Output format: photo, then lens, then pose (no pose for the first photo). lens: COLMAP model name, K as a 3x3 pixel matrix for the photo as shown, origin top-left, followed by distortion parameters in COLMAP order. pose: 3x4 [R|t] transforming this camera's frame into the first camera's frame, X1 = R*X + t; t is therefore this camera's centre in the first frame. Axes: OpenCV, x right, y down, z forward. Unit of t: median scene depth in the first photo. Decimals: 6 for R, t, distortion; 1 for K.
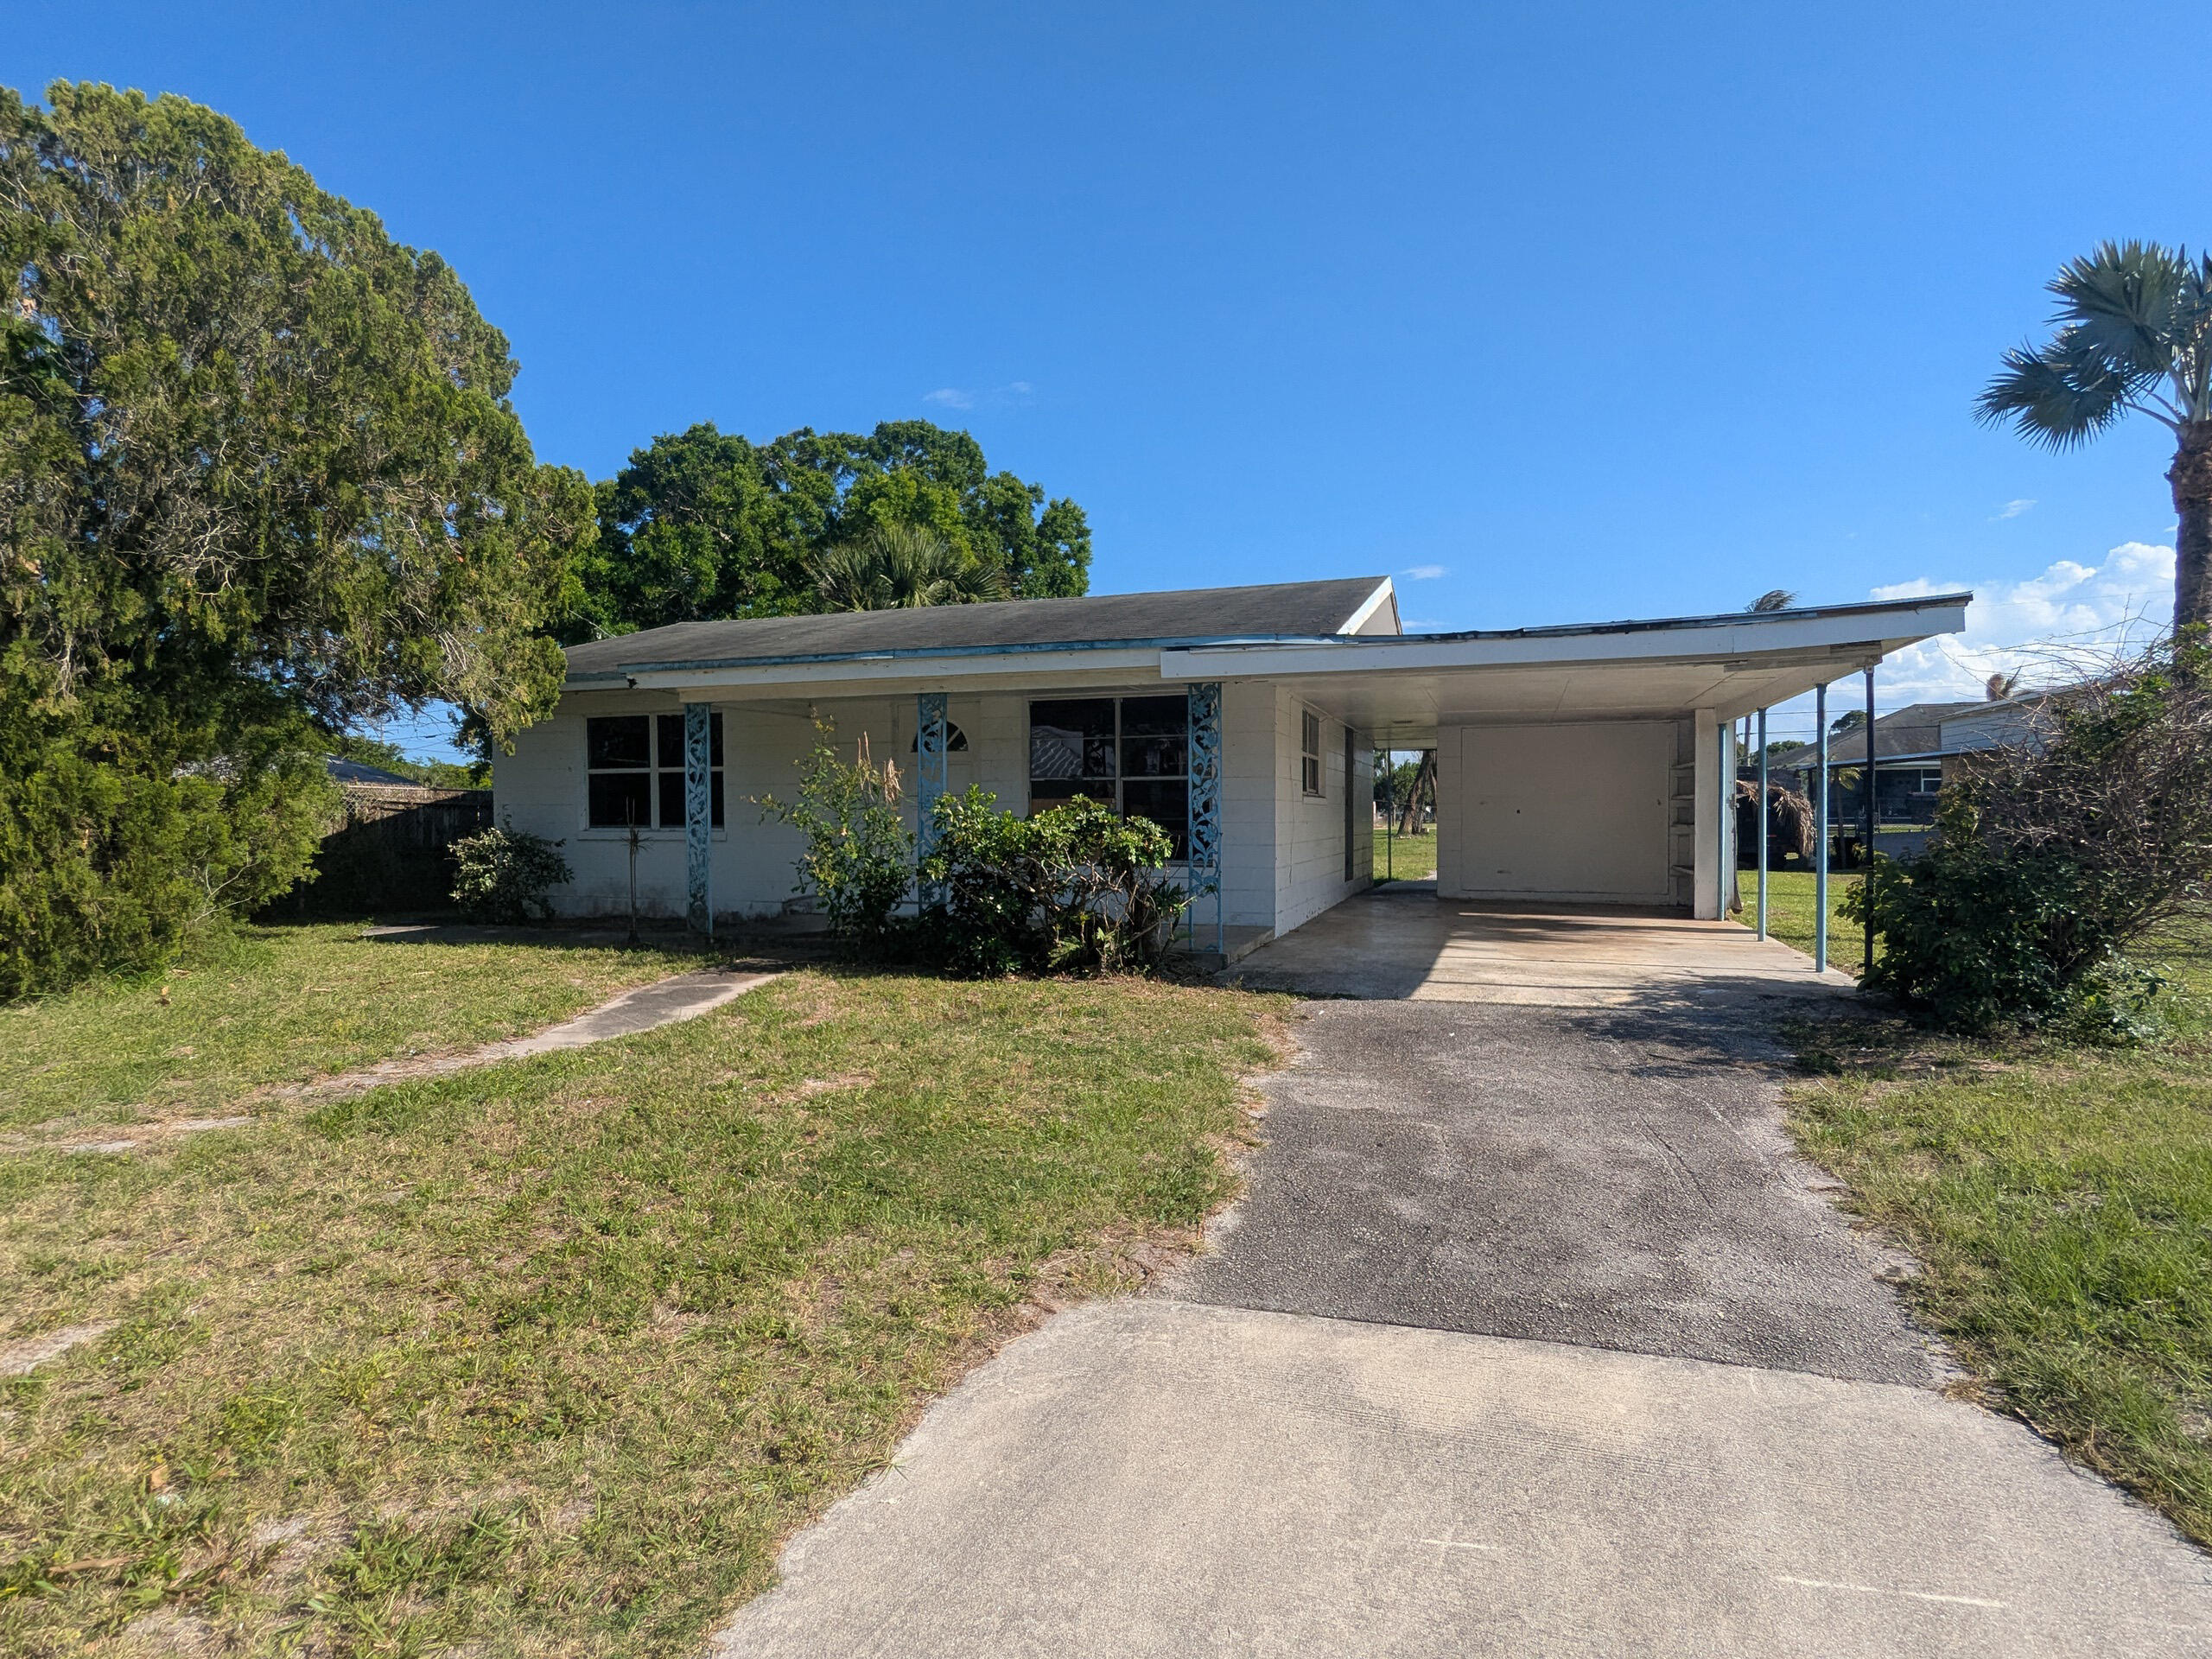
lens RADIAL K [[1145.8, 0, 1106.0], [0, 1145.8, 829.5], [0, 0, 1]] dist [-0.000749, -0.000113]
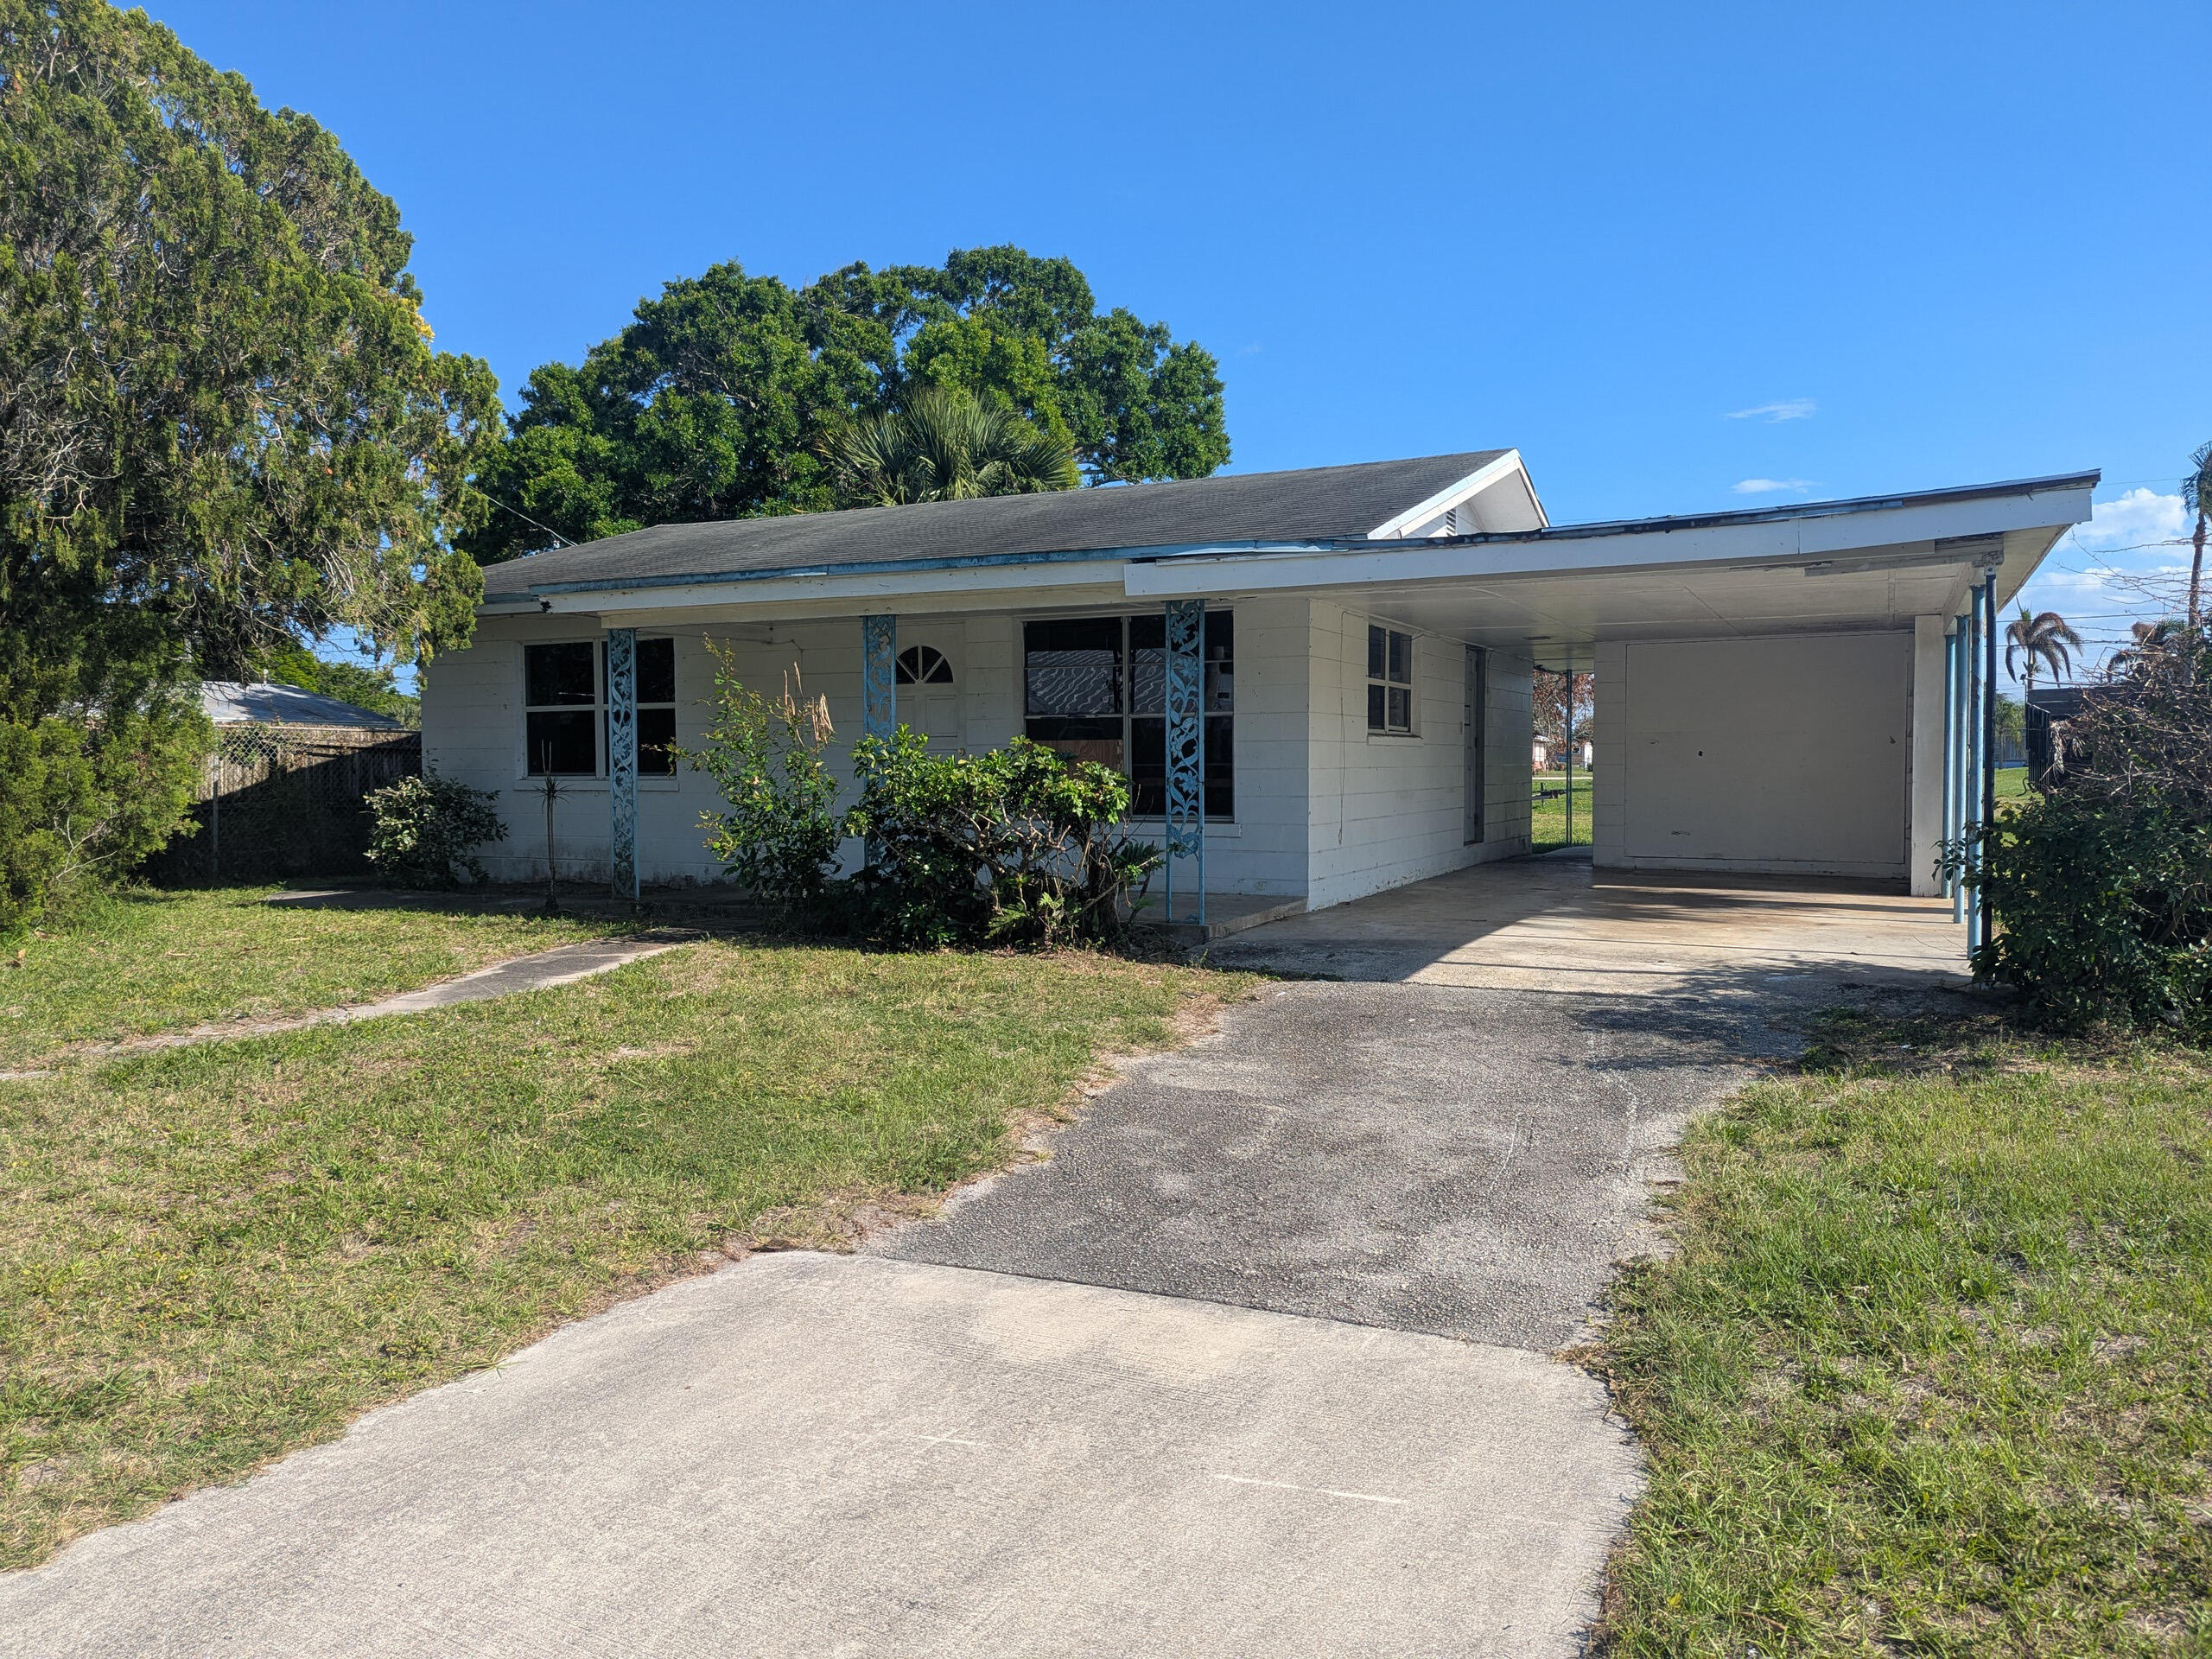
lens RADIAL K [[1529.1, 0, 1107.7], [0, 1529.1, 802.0], [0, 0, 1]] dist [0.059531, -0.053658]
pose [[0.992389, 0.001125, -0.123138, 0.172886], [0.000698, 0.999891, 0.014758, 0.001816], [0.123141, -0.014732, 0.992280, -0.110795]]
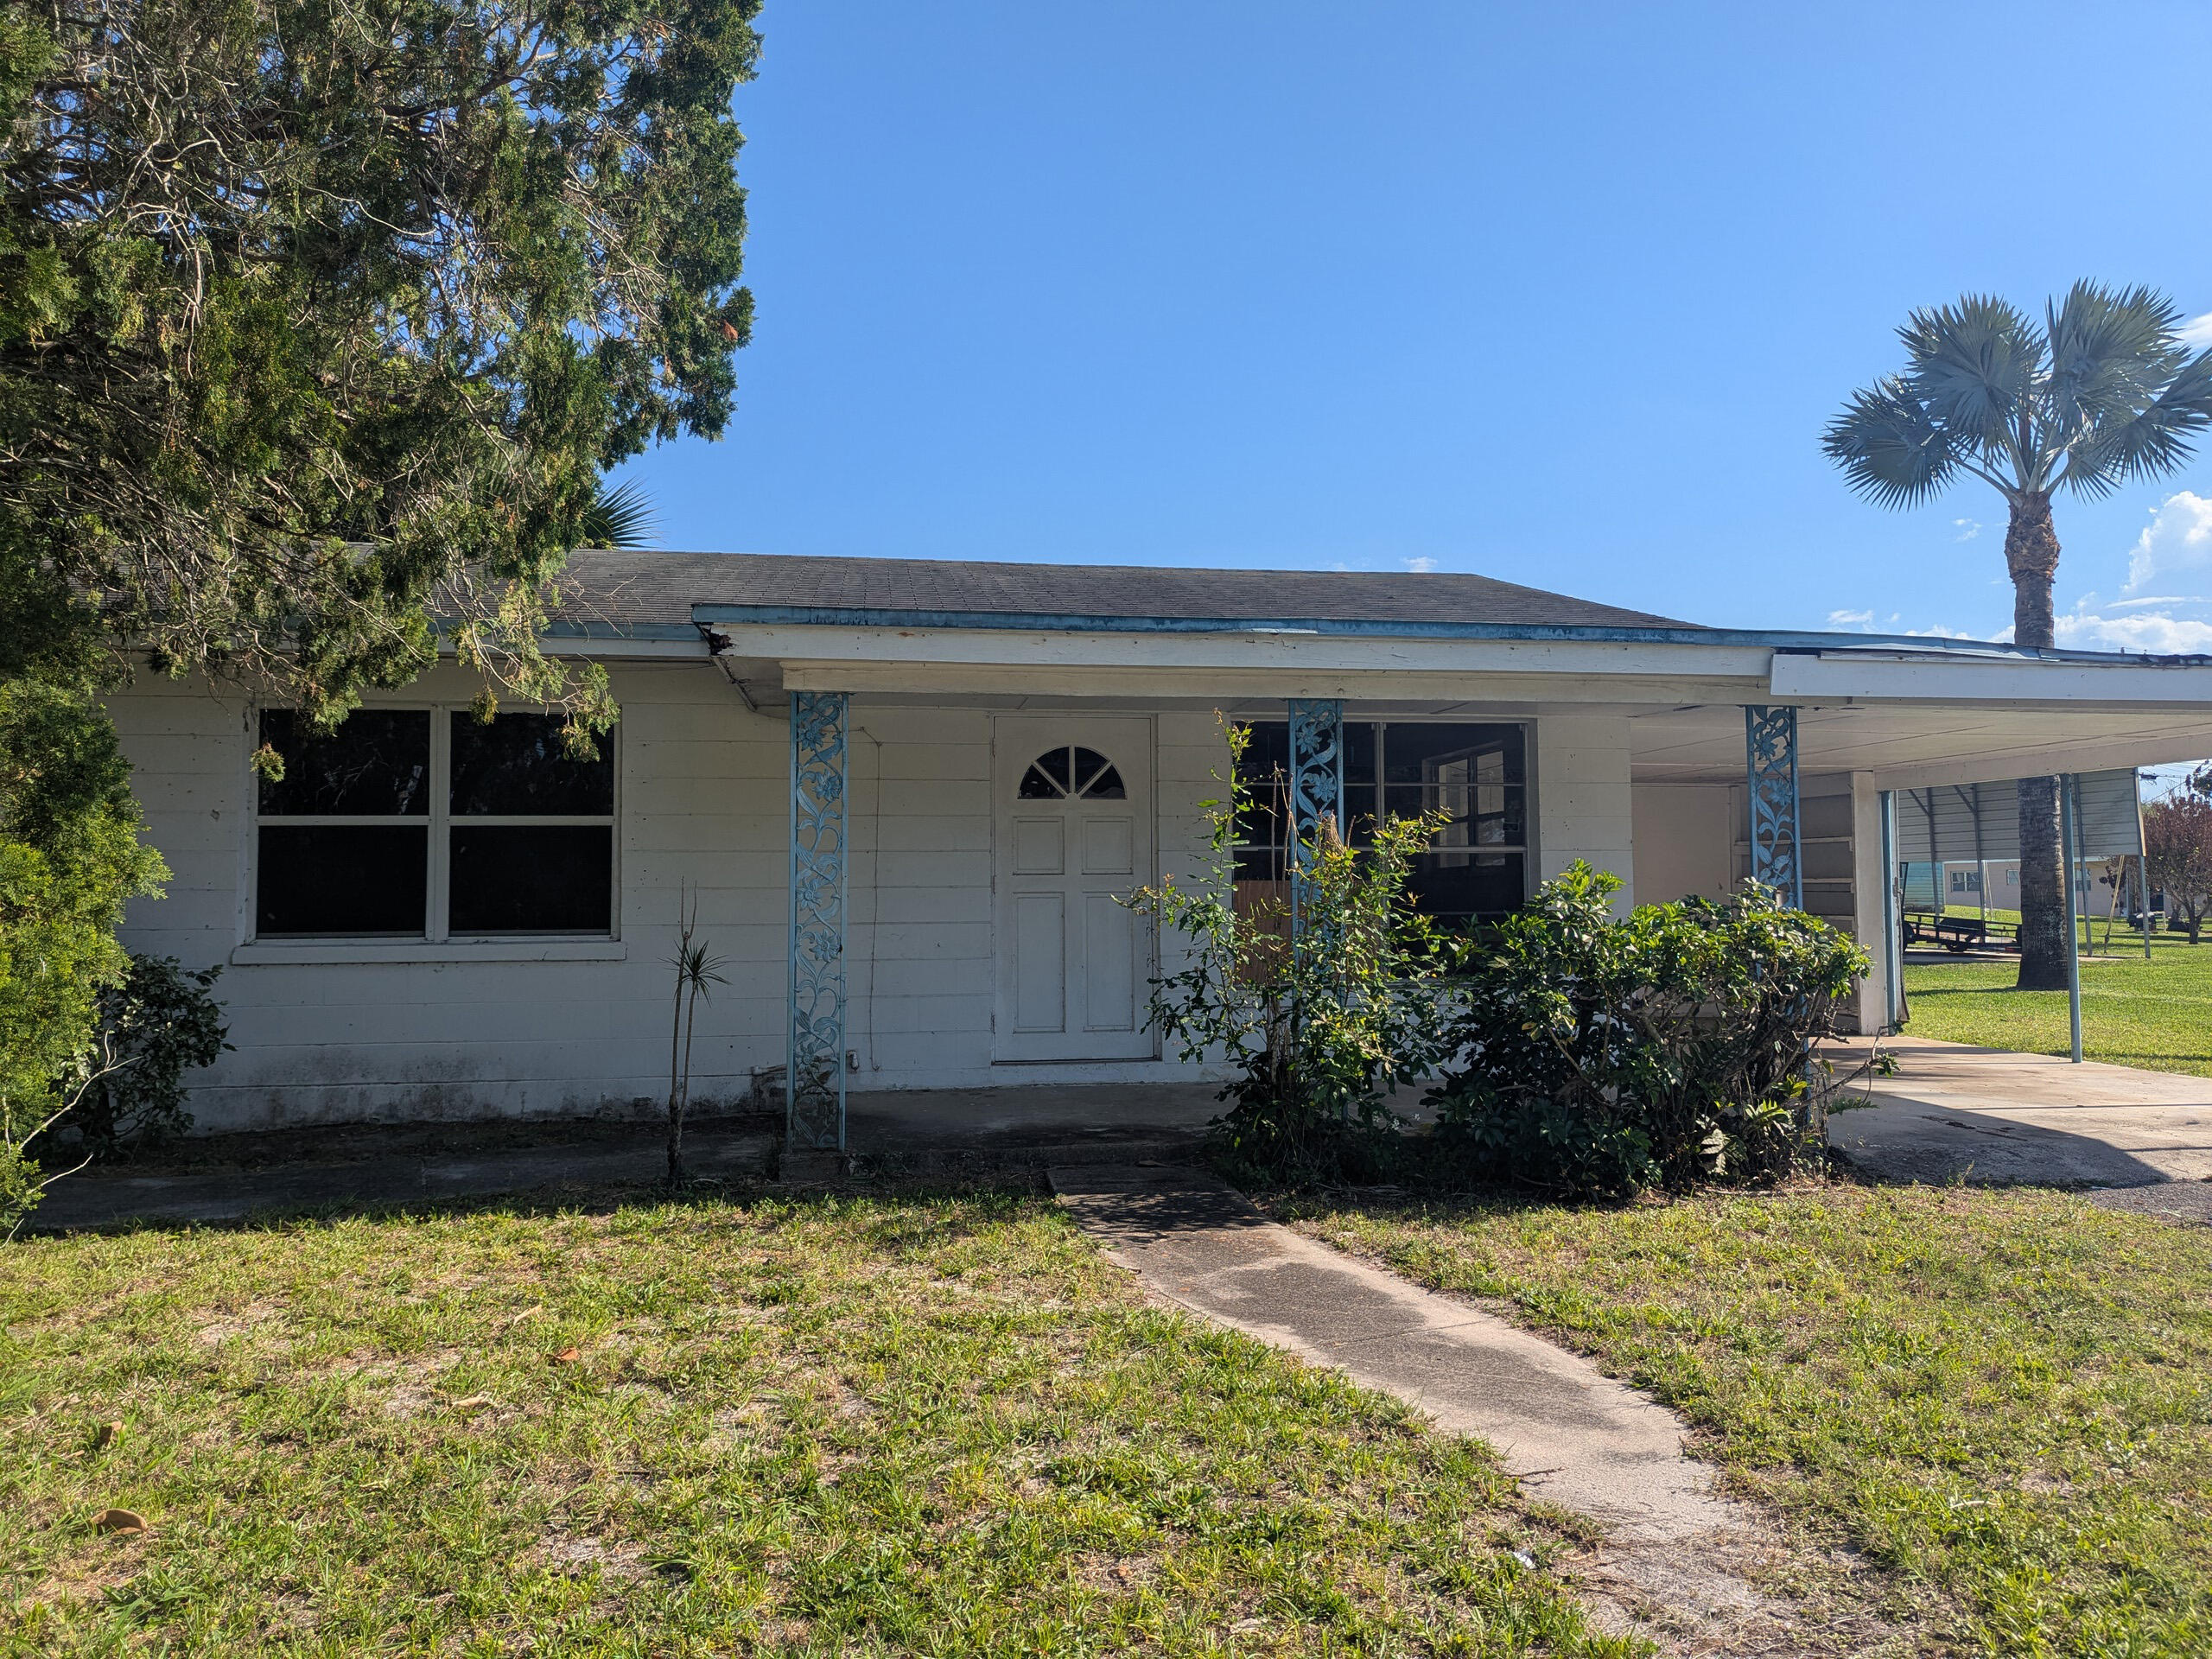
lens RADIAL K [[1529.1, 0, 1107.7], [0, 1529.1, 802.0], [0, 0, 1]] dist [0.059531, -0.053658]
pose [[0.885820, 0.023981, 0.463408, -0.677753], [0.009048, 0.997581, -0.068919, -0.016490], [-0.463940, 0.065243, 0.883461, 0.414687]]
